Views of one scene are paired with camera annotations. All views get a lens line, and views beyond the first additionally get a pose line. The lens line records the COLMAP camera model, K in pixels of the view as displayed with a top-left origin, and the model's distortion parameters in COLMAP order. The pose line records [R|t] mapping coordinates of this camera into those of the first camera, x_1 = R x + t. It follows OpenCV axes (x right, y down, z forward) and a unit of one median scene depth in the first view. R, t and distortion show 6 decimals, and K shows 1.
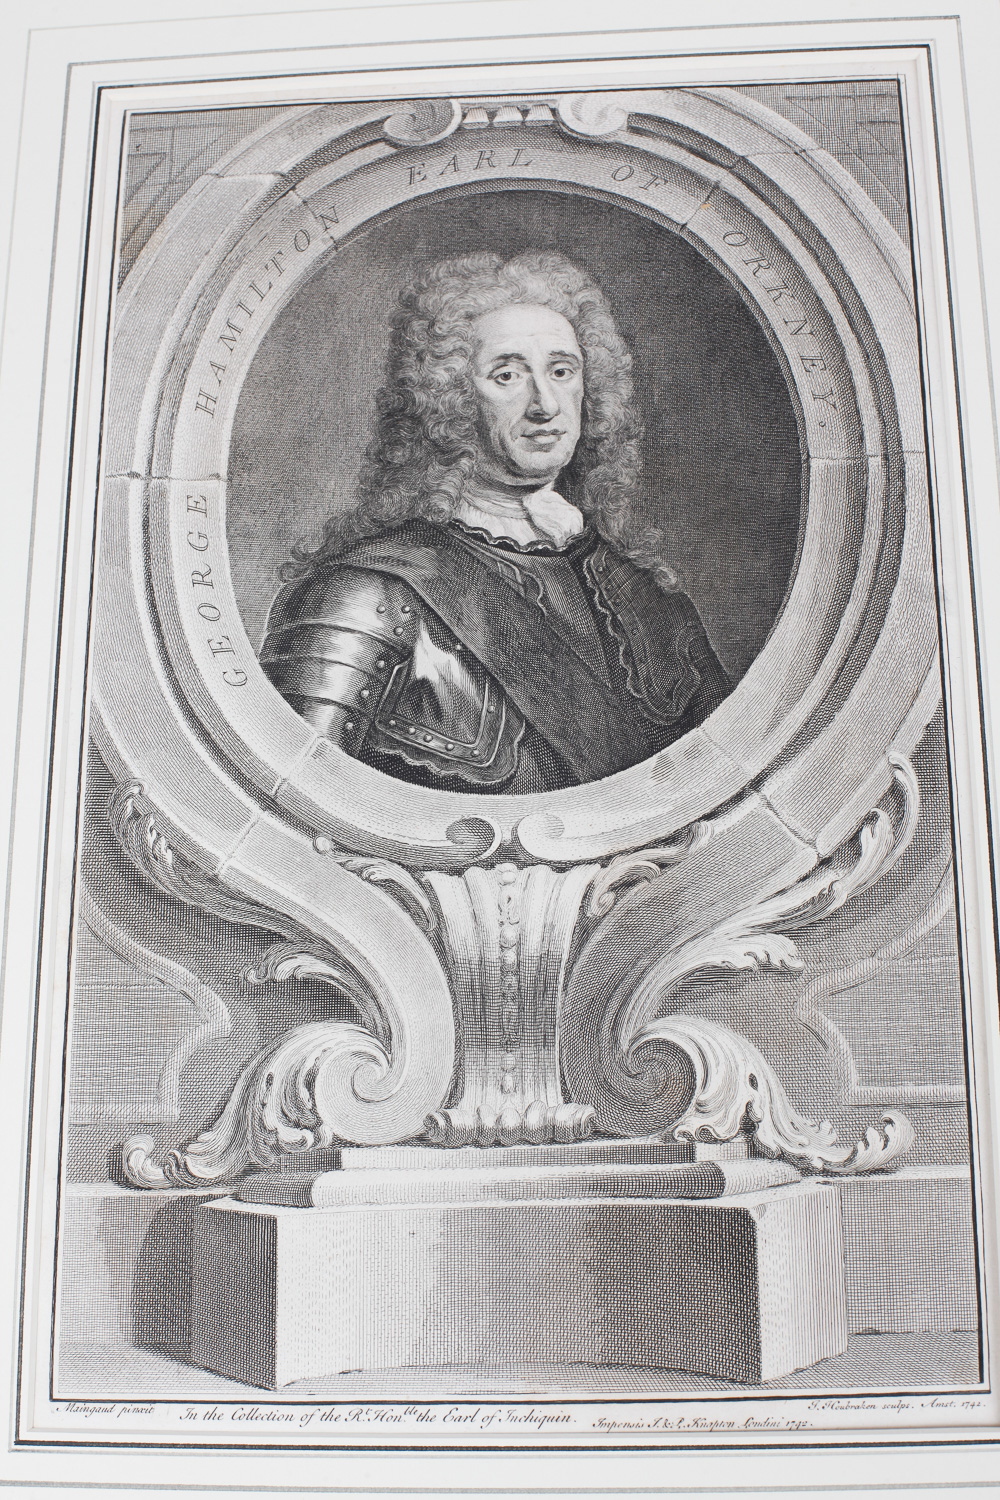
lens RADIAL K [[2285.4, 0, 491.9], [0, 2285.4, 758.5], [0, 0, 1]] dist [-0.190469, 0.000000]
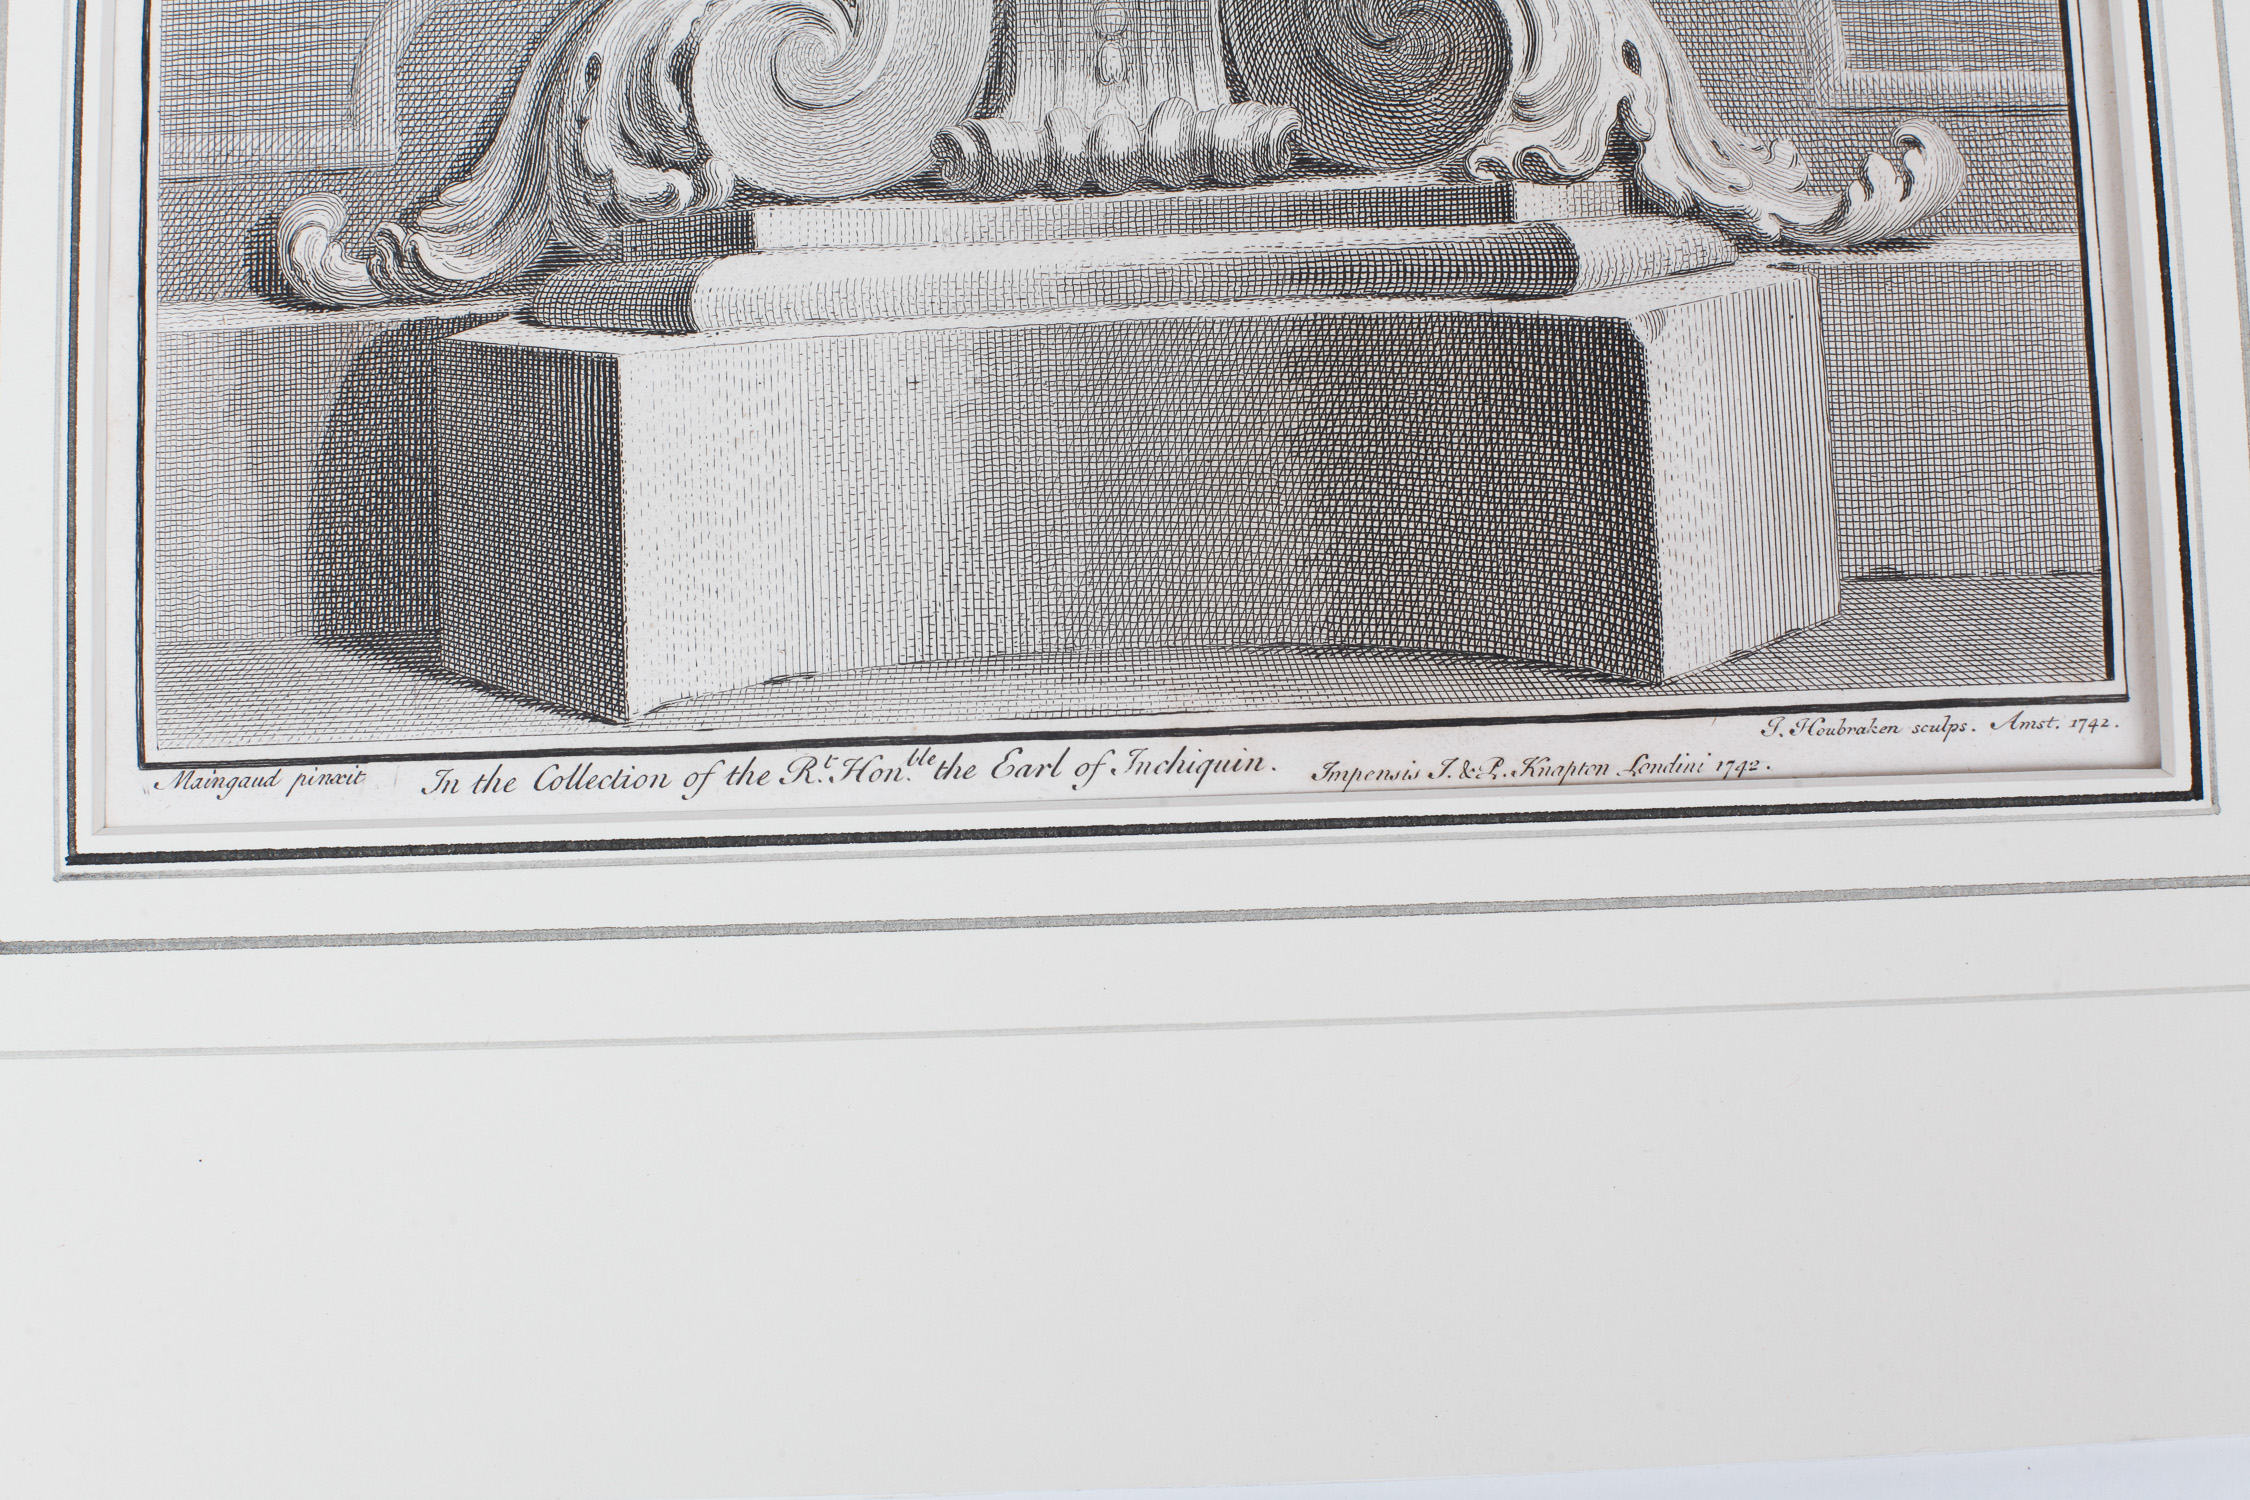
lens RADIAL K [[3428.0, 0, 1140.4], [0, 3428.0, 732.9], [0, 0, 1]] dist [-0.190469, 0.000000]
pose [[0.994638, -0.021184, 0.101229, -0.059631], [-0.000438, 0.977925, 0.208956, 0.129669], [-0.103421, -0.207880, 0.972672, 0.288486]]
